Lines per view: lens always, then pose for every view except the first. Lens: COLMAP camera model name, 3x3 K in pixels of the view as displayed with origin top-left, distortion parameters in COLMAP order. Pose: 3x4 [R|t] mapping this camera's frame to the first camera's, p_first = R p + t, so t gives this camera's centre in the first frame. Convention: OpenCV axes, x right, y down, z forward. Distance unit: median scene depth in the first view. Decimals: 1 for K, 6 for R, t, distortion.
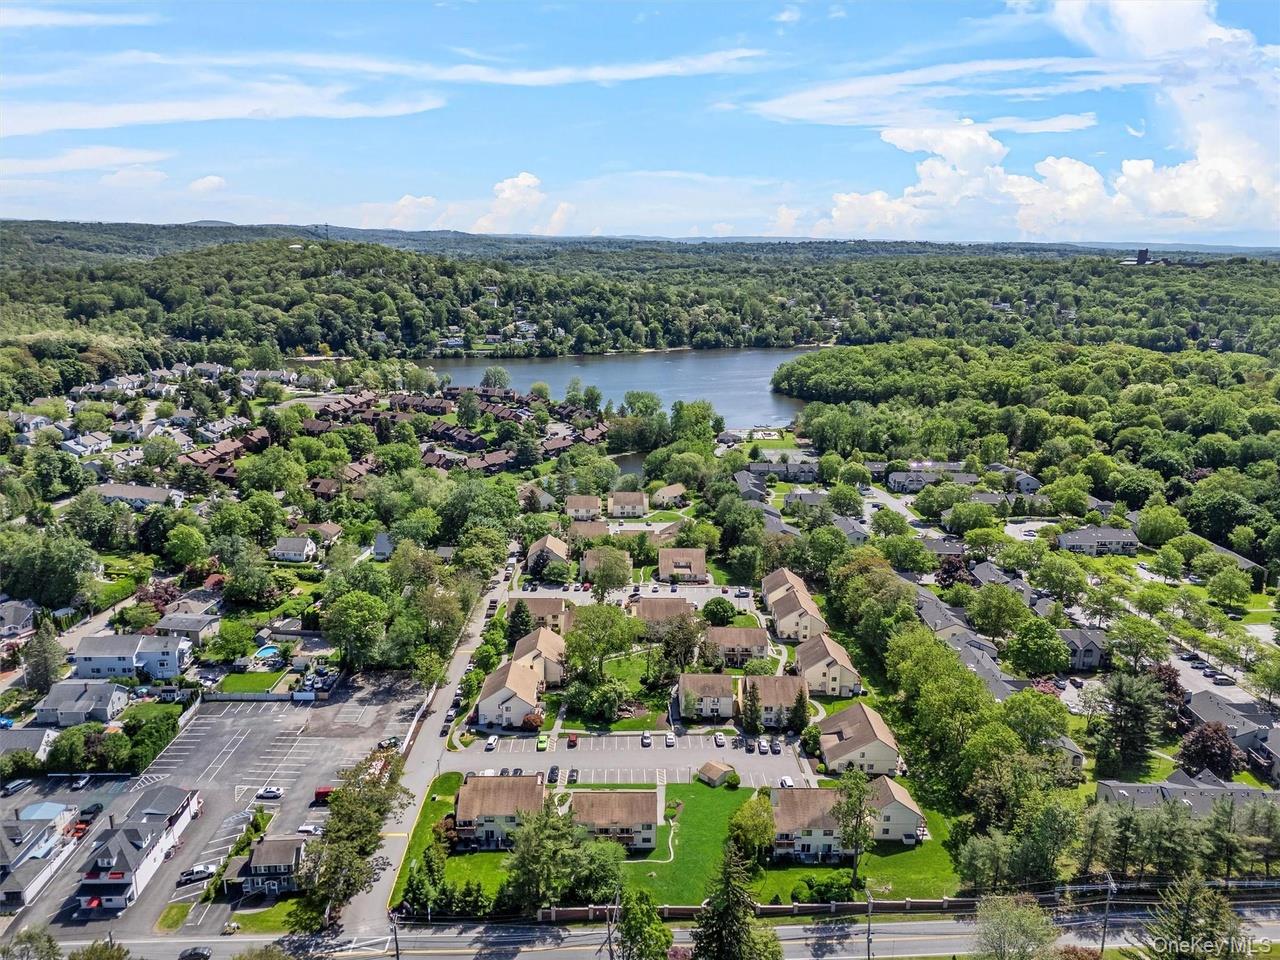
lens RADIAL K [[940.7, 0, 640.0], [0, 940.7, 480.0], [0, 0, 1]] dist [0.003847, 0.000471]
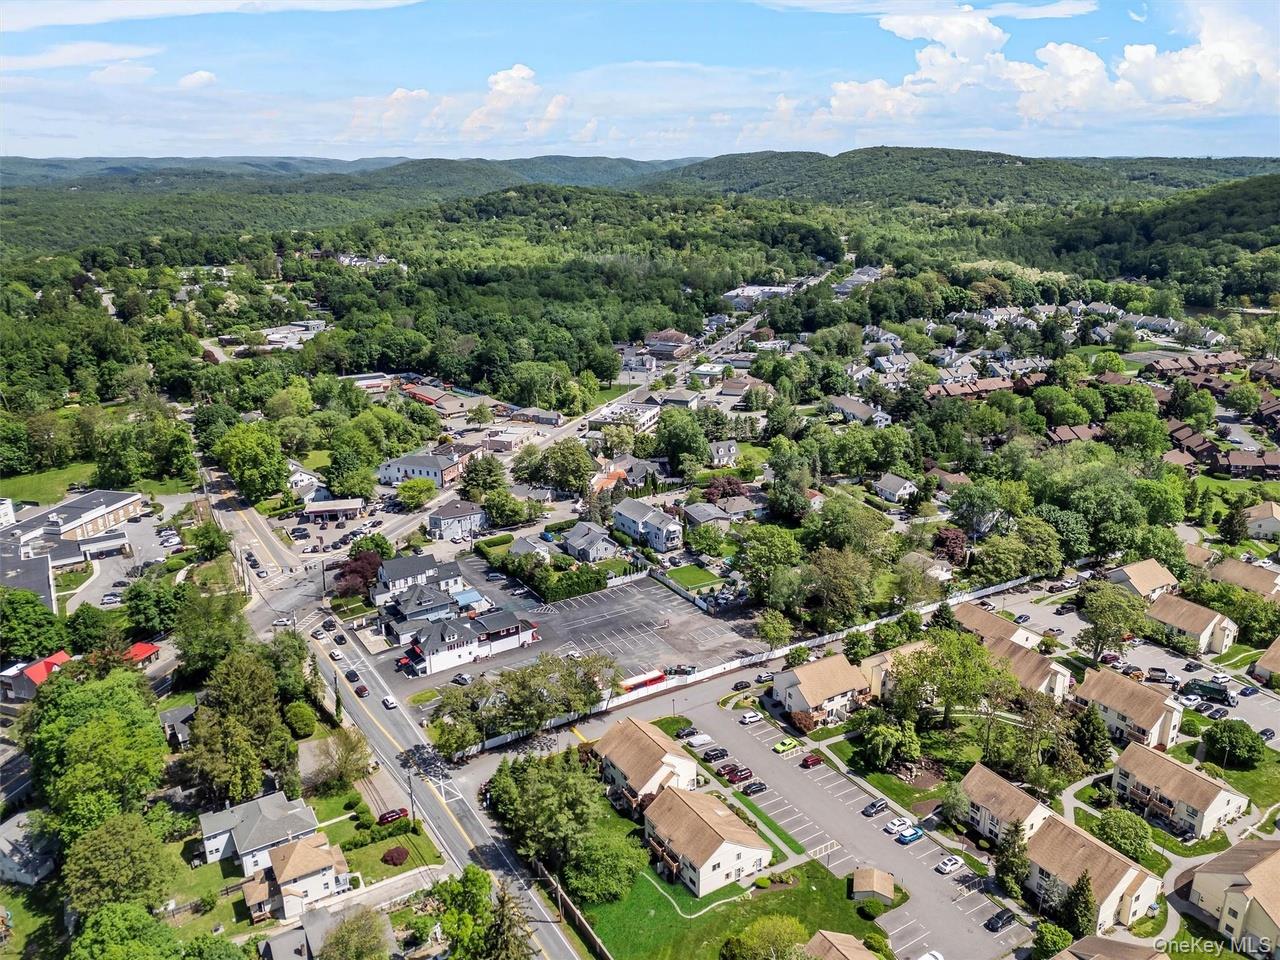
lens RADIAL K [[940.7, 0, 640.0], [0, 940.7, 480.0], [0, 0, 1]] dist [0.003847, 0.000471]
pose [[0.495394, 0.247106, -0.832781, 0.106125], [-0.195188, 0.965836, 0.170476, -0.017026], [0.846455, 0.078096, 0.526701, 0.089280]]
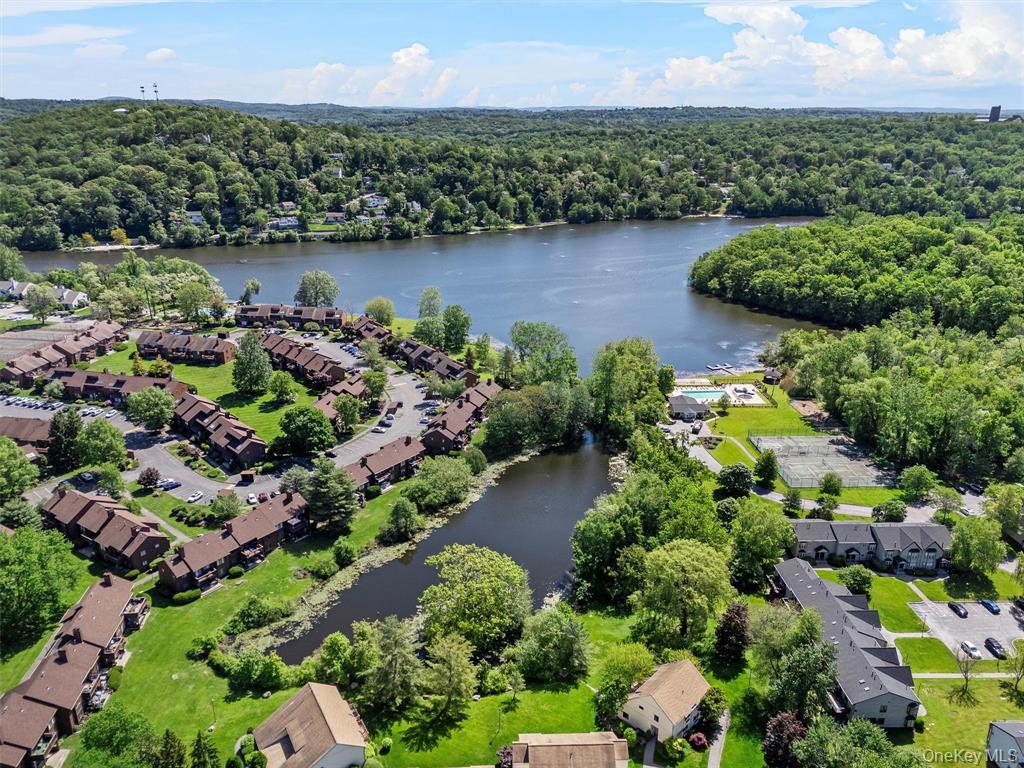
lens RADIAL K [[752.6, 0, 512.0], [0, 752.6, 384.0], [0, 0, 1]] dist [0.003847, 0.000471]
pose [[0.999520, -0.021180, 0.022627, -0.016040], [0.018874, 0.995038, 0.097694, -0.063029], [-0.024584, -0.097220, 0.994959, 0.305892]]
